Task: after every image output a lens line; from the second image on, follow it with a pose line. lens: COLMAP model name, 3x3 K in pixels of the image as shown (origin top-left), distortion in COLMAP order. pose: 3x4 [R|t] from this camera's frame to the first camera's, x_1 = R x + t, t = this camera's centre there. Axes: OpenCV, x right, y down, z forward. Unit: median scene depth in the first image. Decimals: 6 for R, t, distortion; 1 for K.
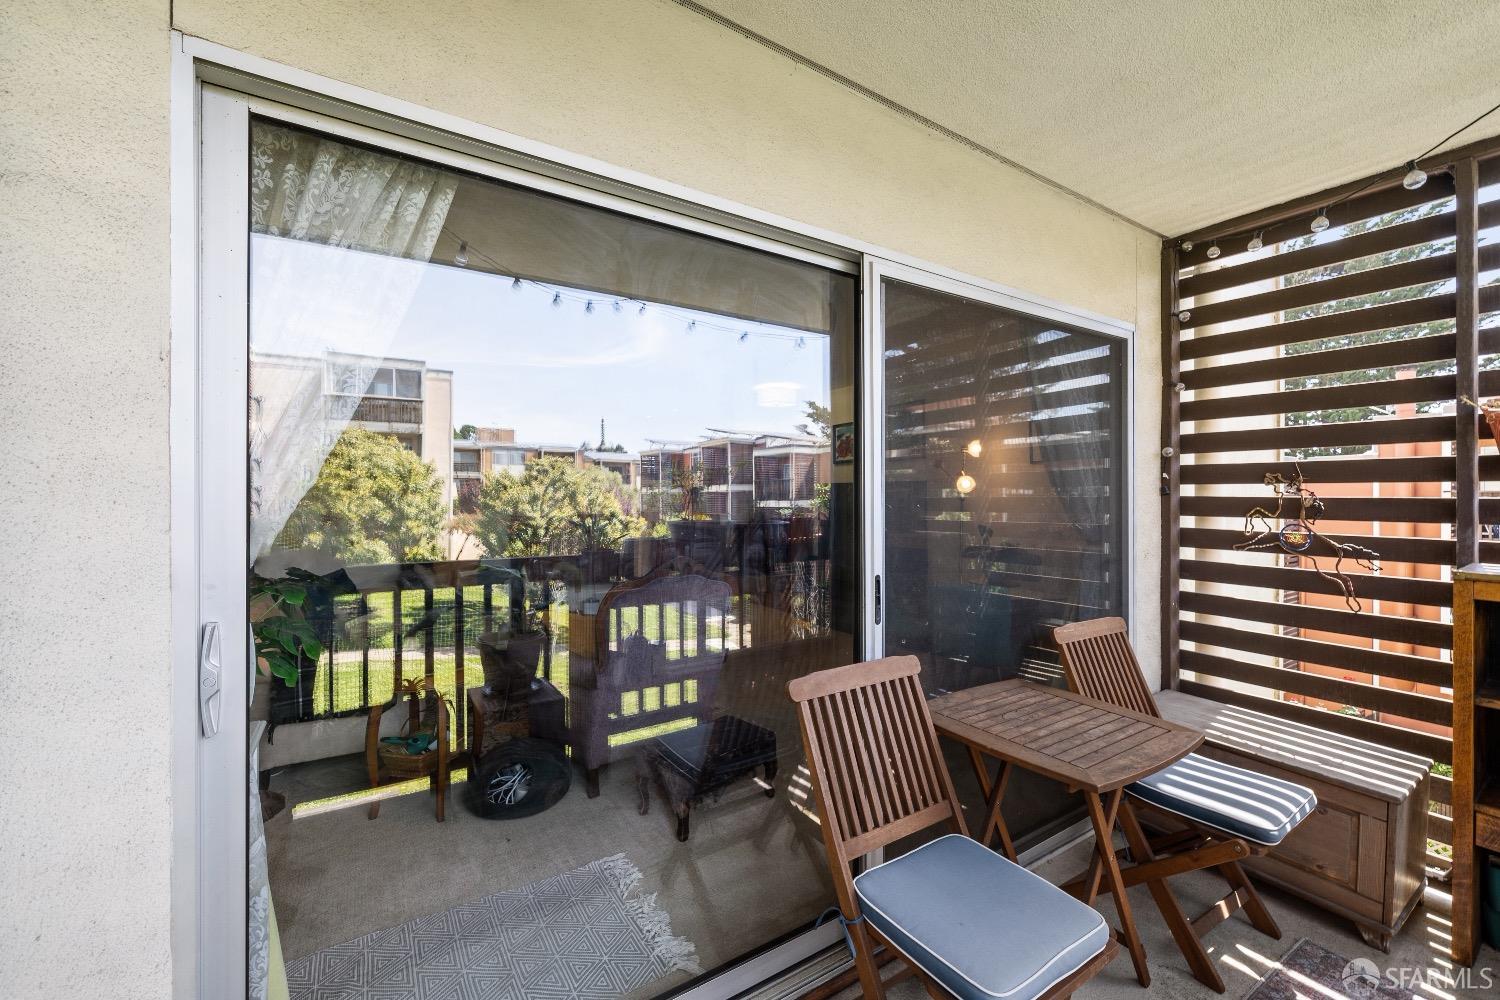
lens RADIAL K [[600.8, 0, 747.7], [0, 600.8, 489.4], [0, 0, 1]] dist [0.001054, 0.000107]
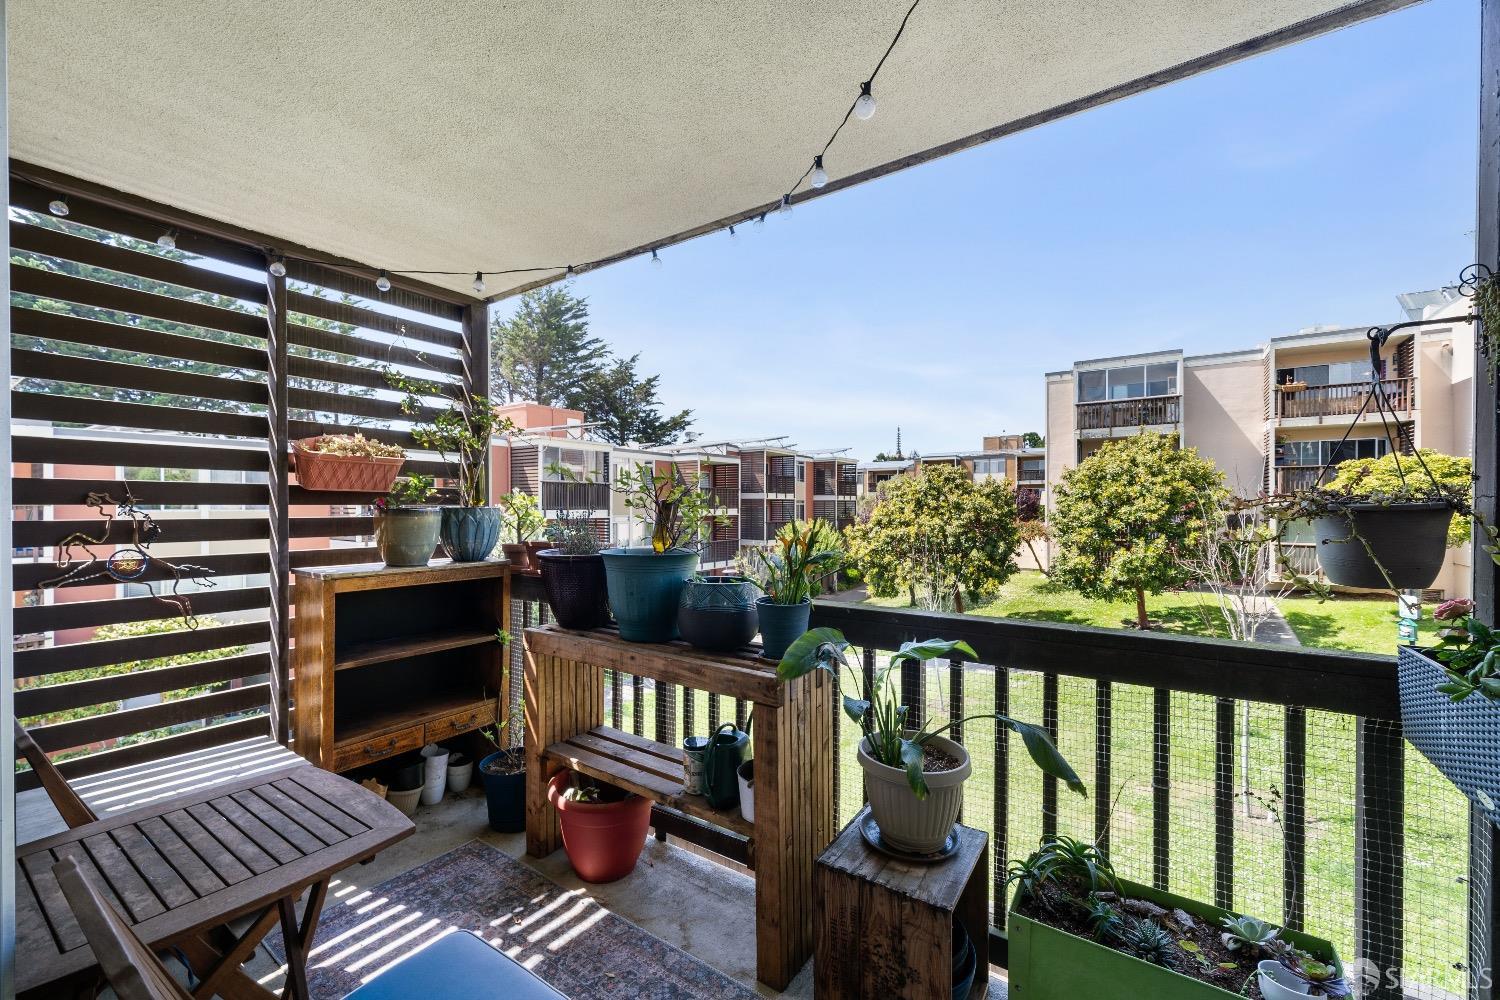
lens RADIAL K [[596.9, 0, 744.8], [0, 596.9, 509.0], [0, 0, 1]] dist [0.001631, 0.000030]
pose [[-0.382354, -0.008152, 0.923980, -0.304509], [-0.005387, 0.999964, 0.006593, -0.015507], [-0.924000, -0.002457, -0.382384, 0.519467]]
